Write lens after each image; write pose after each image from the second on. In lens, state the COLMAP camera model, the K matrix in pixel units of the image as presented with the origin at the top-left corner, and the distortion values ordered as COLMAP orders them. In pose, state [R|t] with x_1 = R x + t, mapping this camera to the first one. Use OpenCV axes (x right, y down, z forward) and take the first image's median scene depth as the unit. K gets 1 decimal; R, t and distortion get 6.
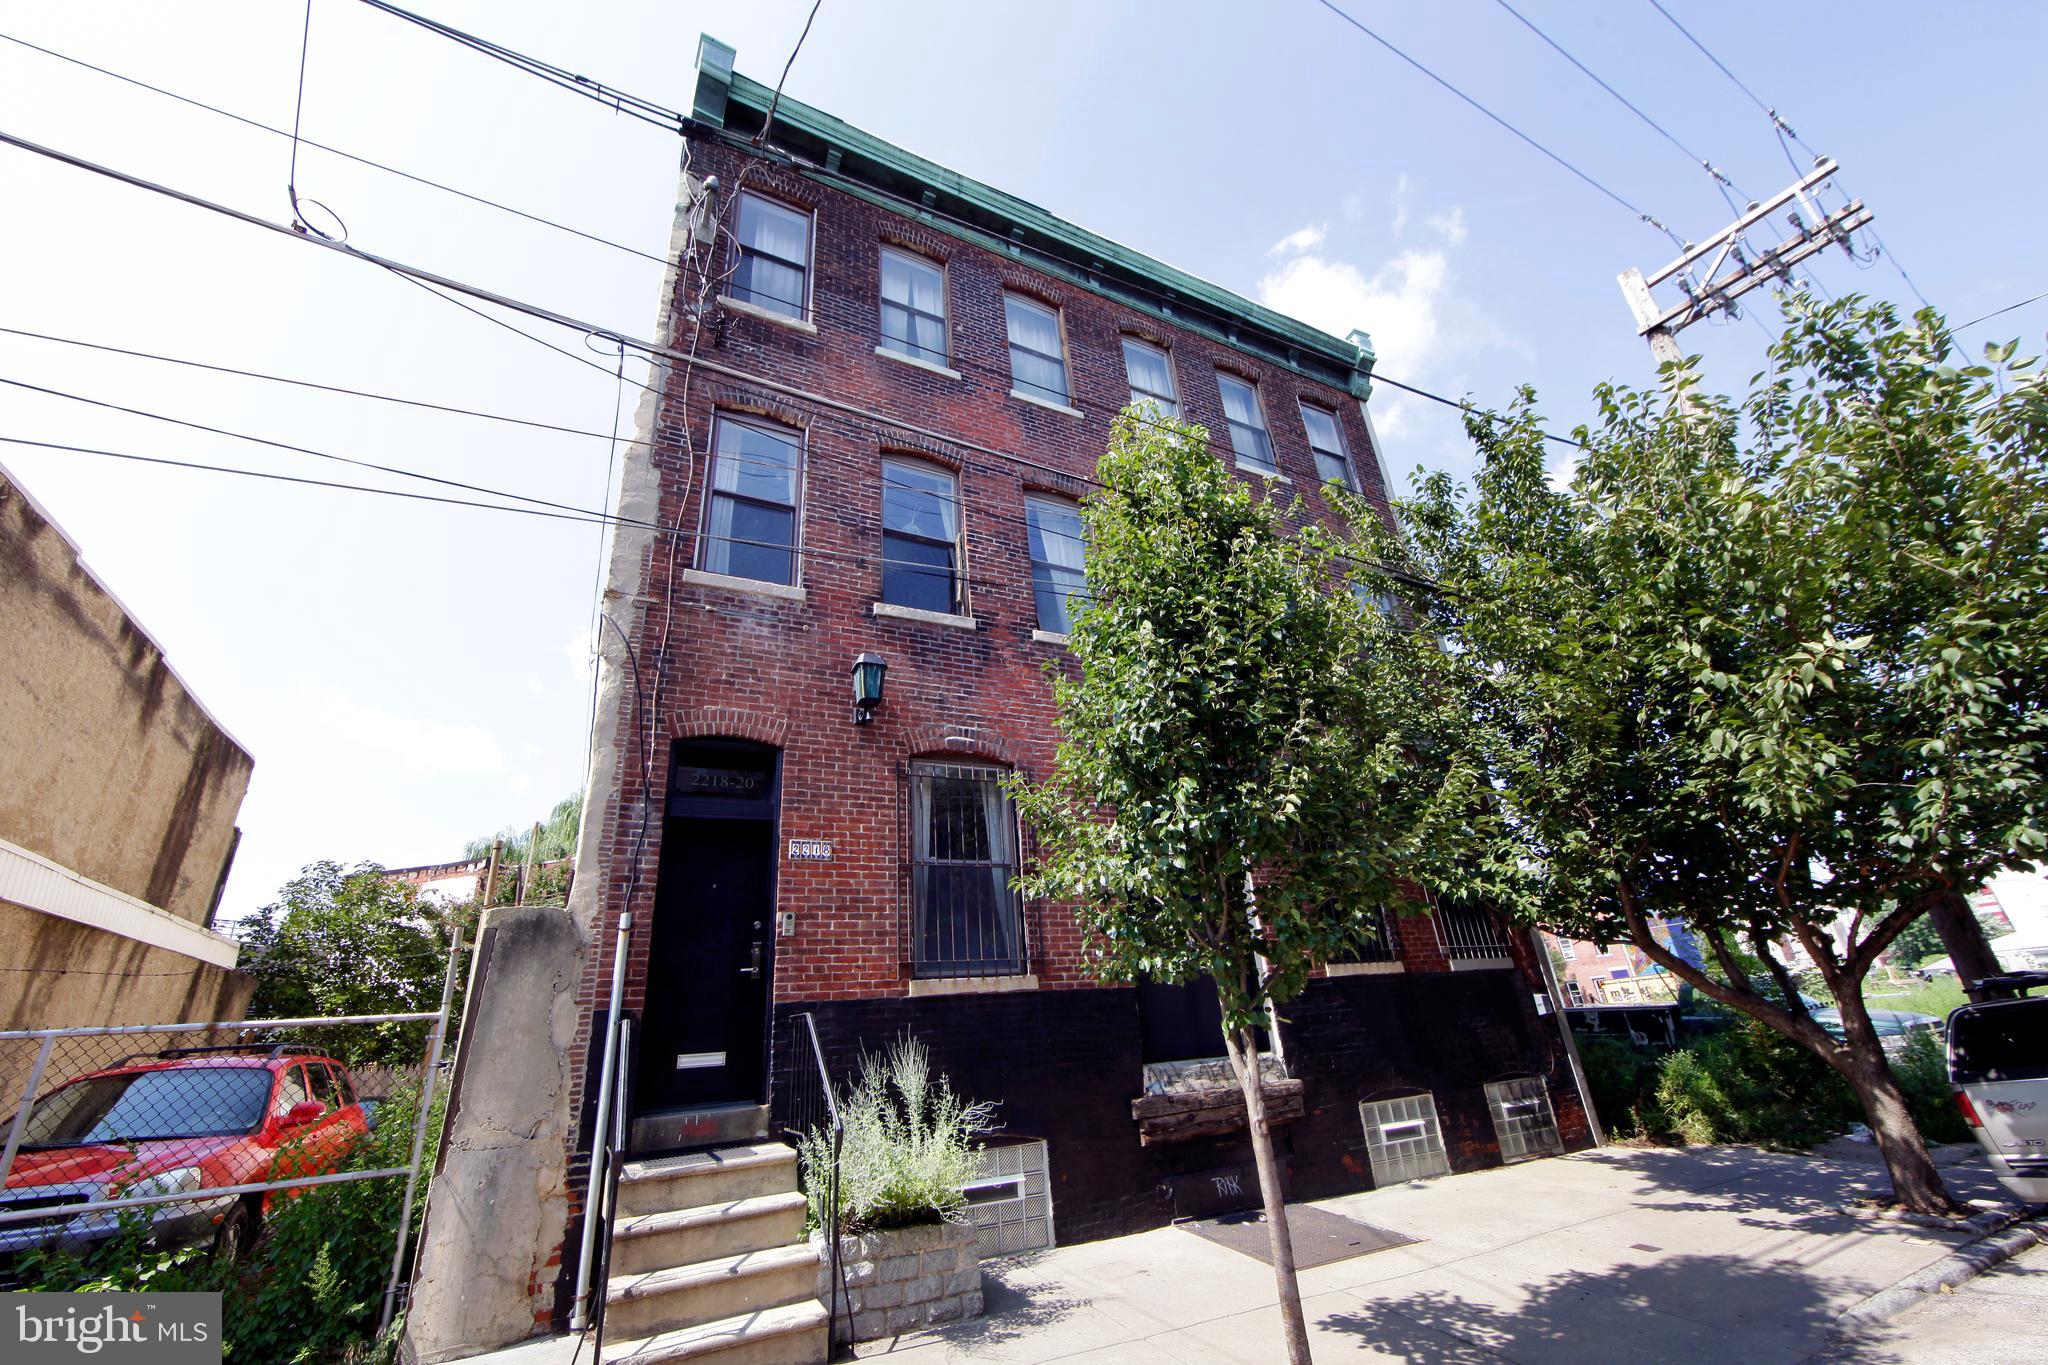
lens RADIAL K [[816.4, 0, 1014.5], [0, 816.4, 684.9], [0, 0, 1]] dist [-0.009682, 0.001553]
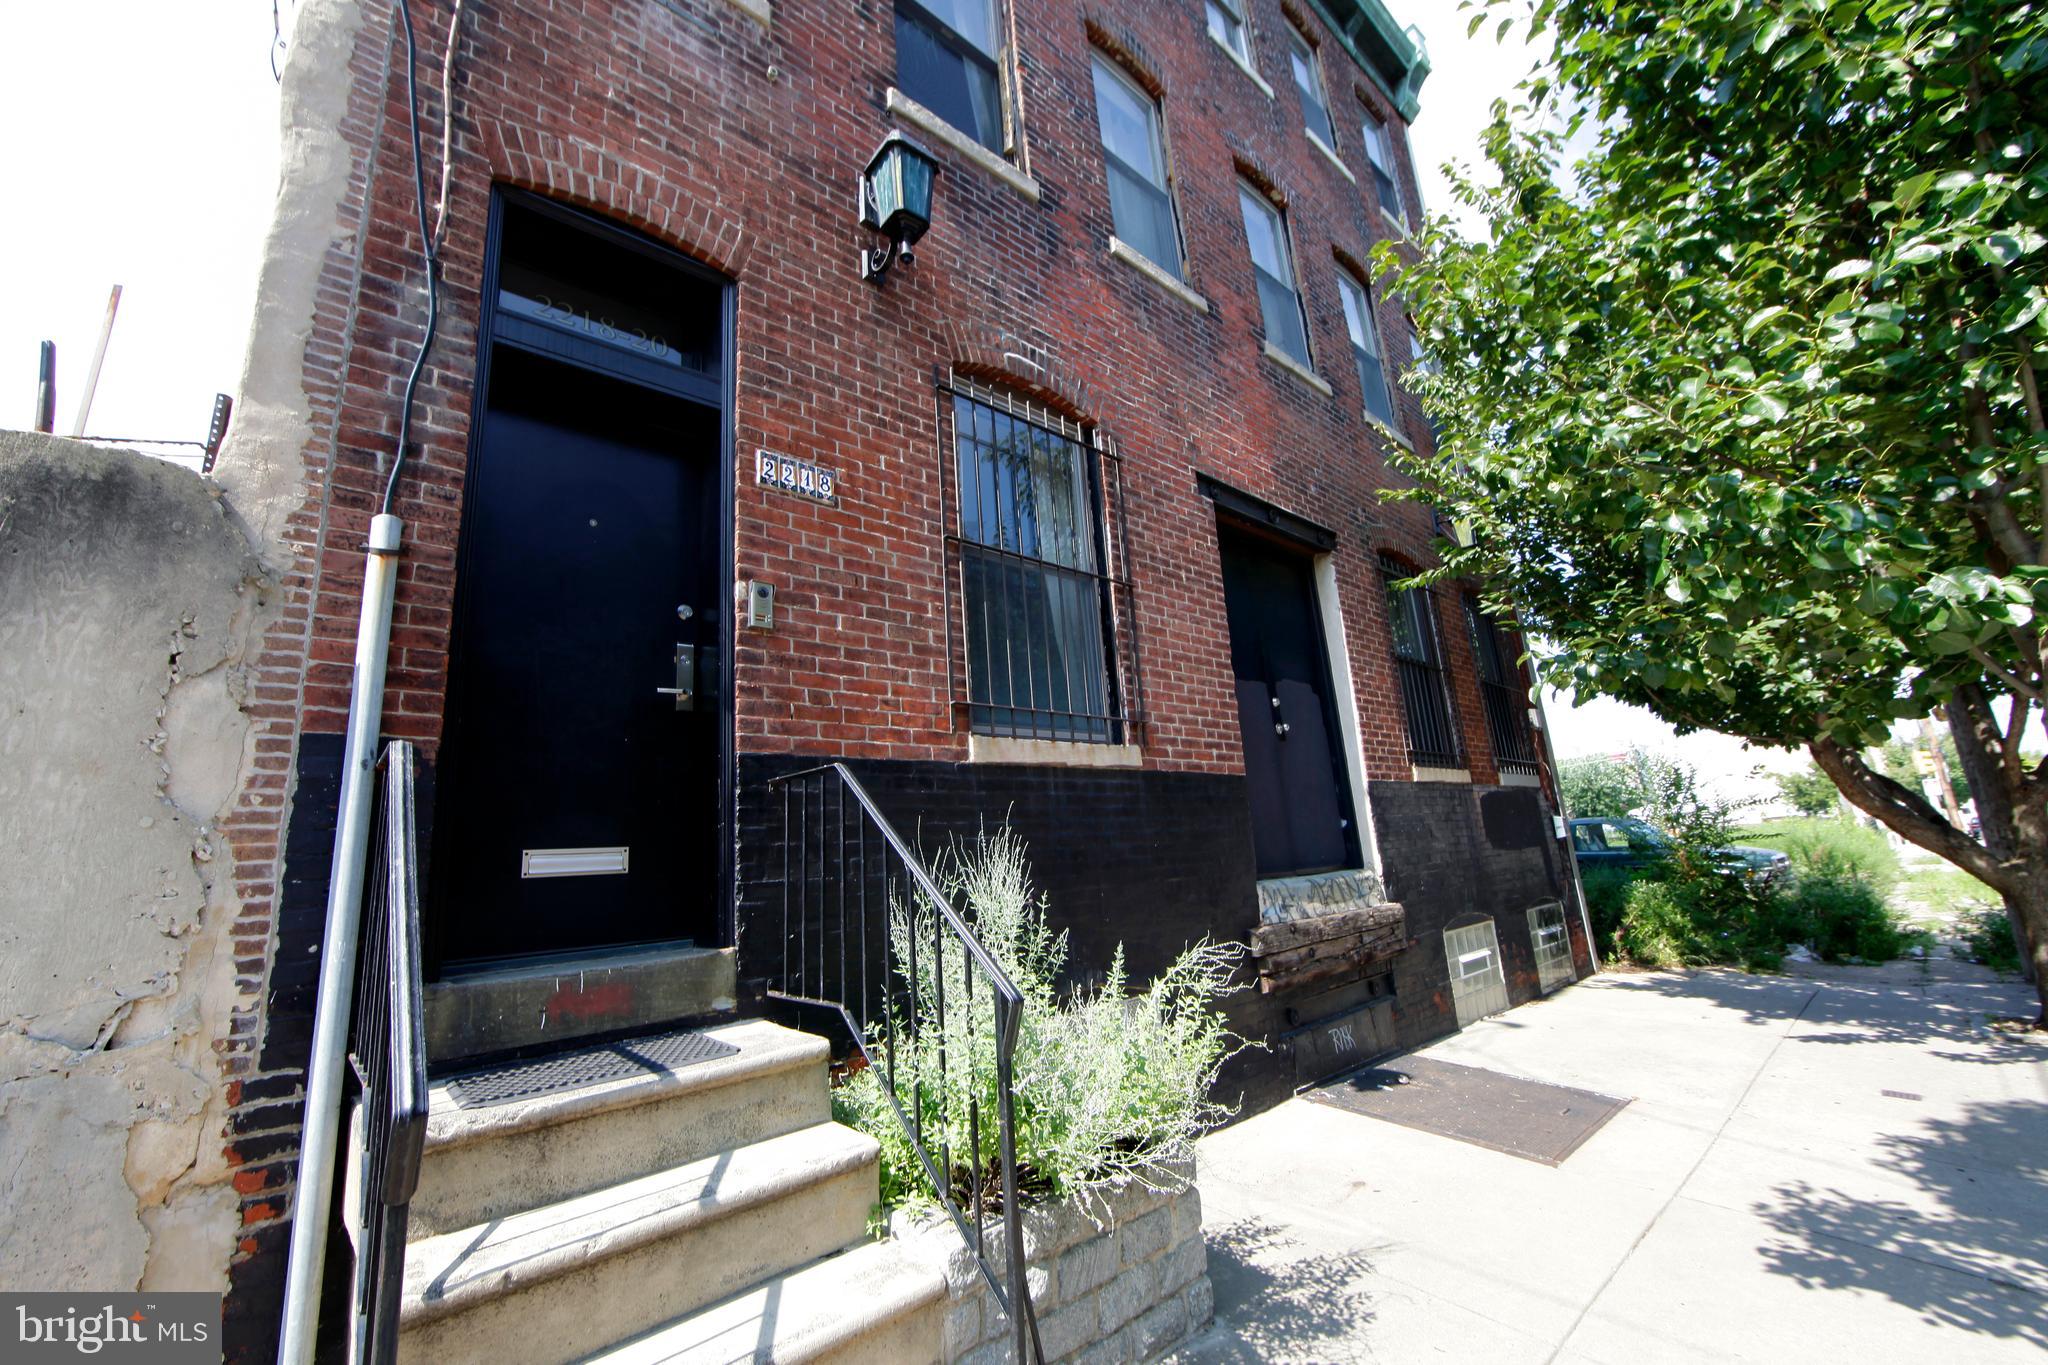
lens RADIAL K [[816.4, 0, 1017.0], [0, 816.4, 685.7], [0, 0, 1]] dist [-0.009682, 0.001553]
pose [[0.968958, 0.056619, 0.240653, -0.224719], [-0.096492, 0.982829, 0.157278, 0.229315], [-0.227616, -0.175617, 0.957784, 0.444906]]
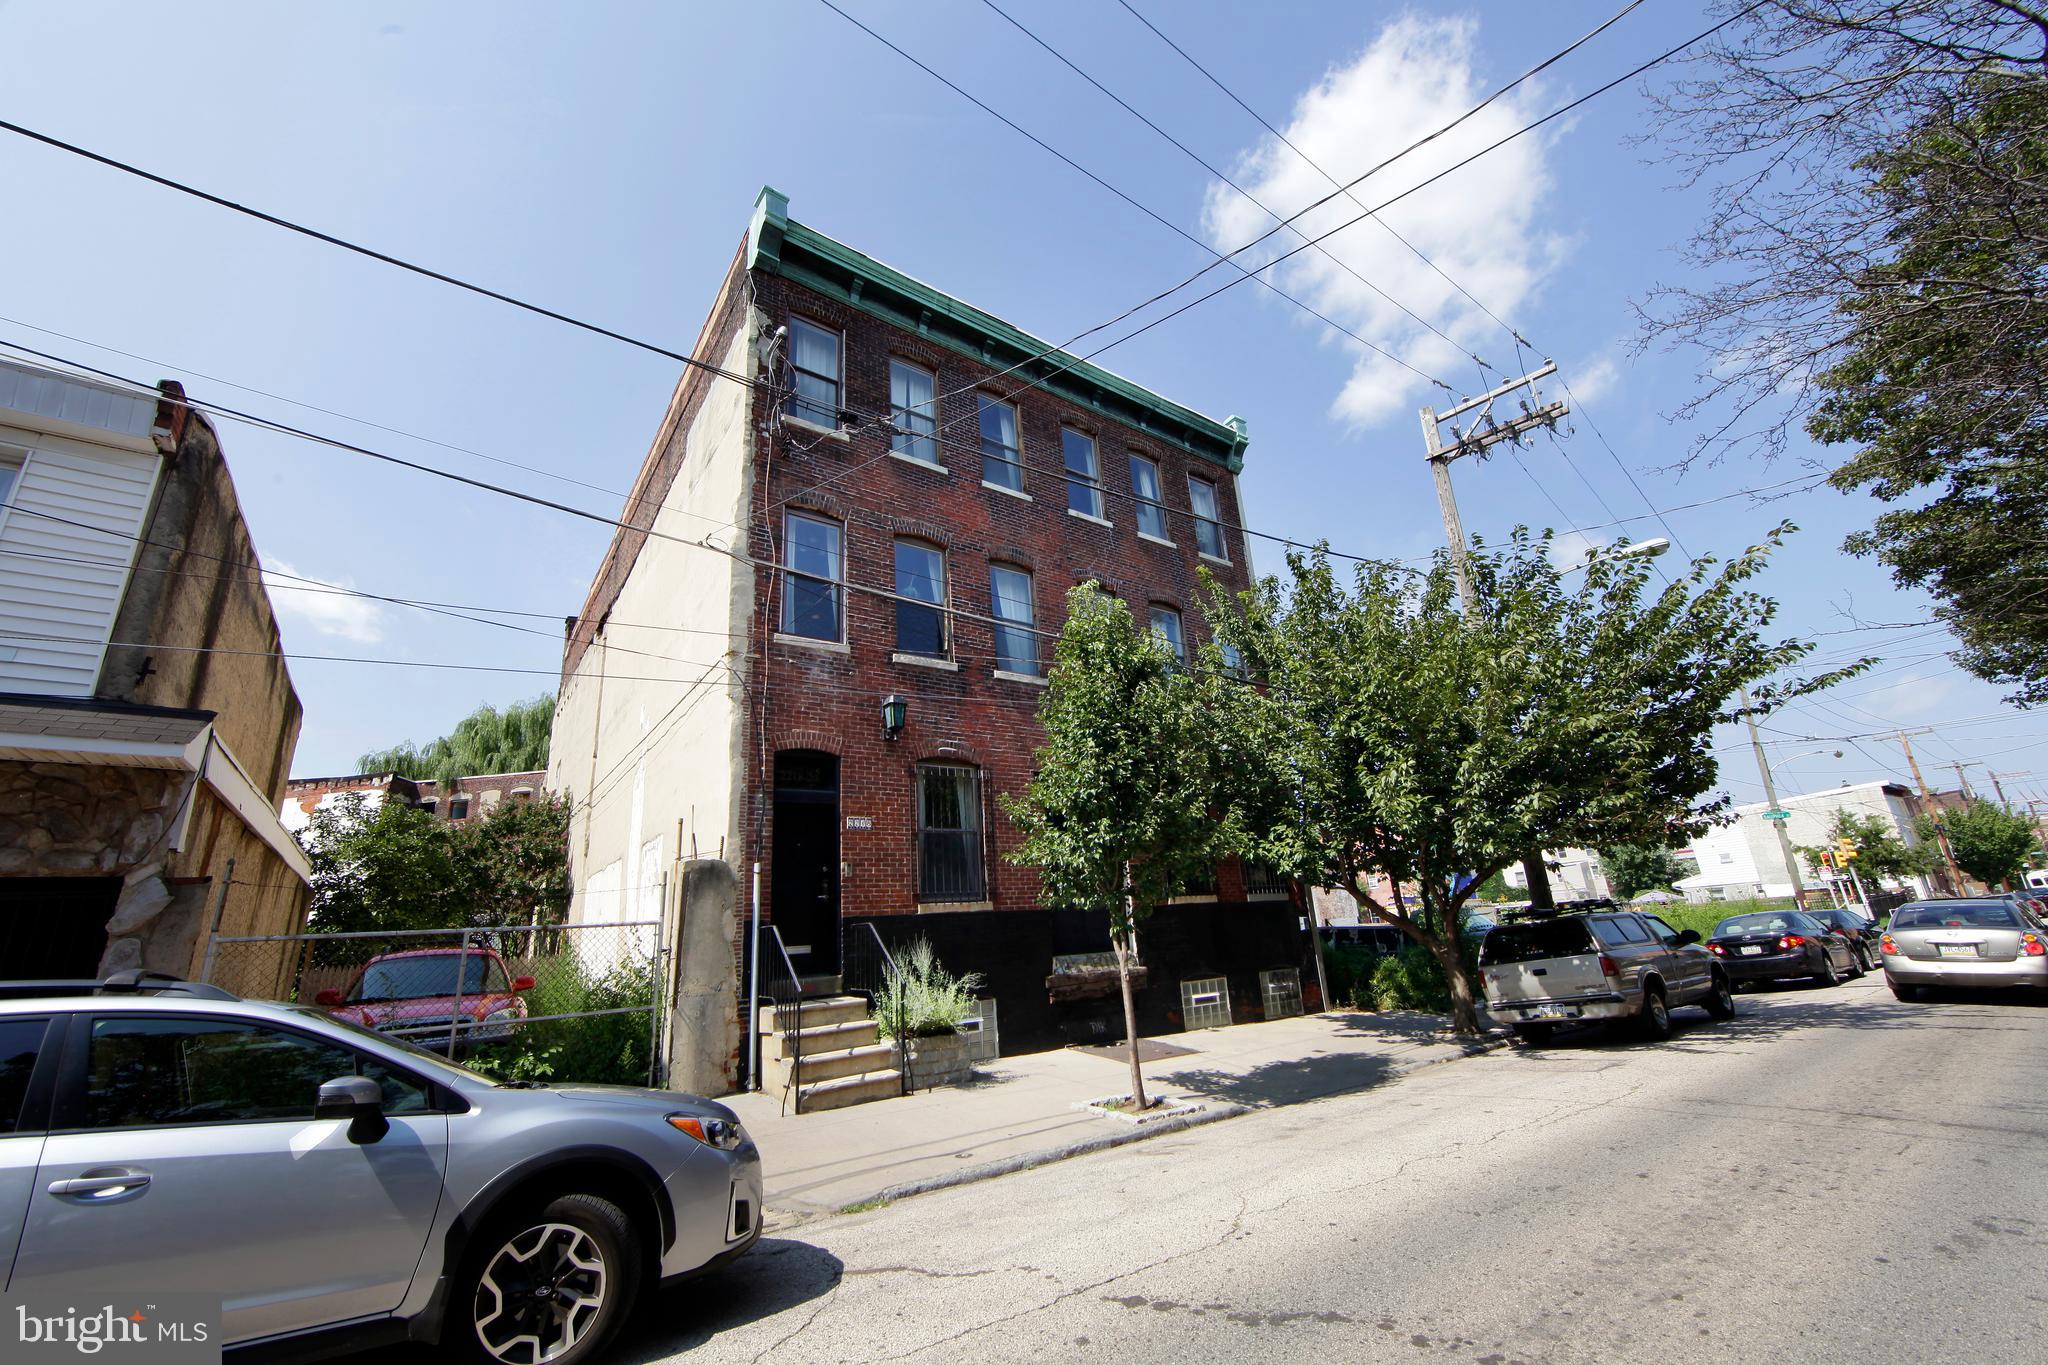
lens RADIAL K [[816.4, 0, 1015.6], [0, 816.4, 692.2], [0, 0, 1]] dist [-0.009682, 0.001553]
pose [[0.987807, 0.052456, 0.146581, -0.190231], [-0.067208, 0.992957, 0.097571, -0.218412], [-0.140431, -0.106233, 0.984375, -0.555705]]
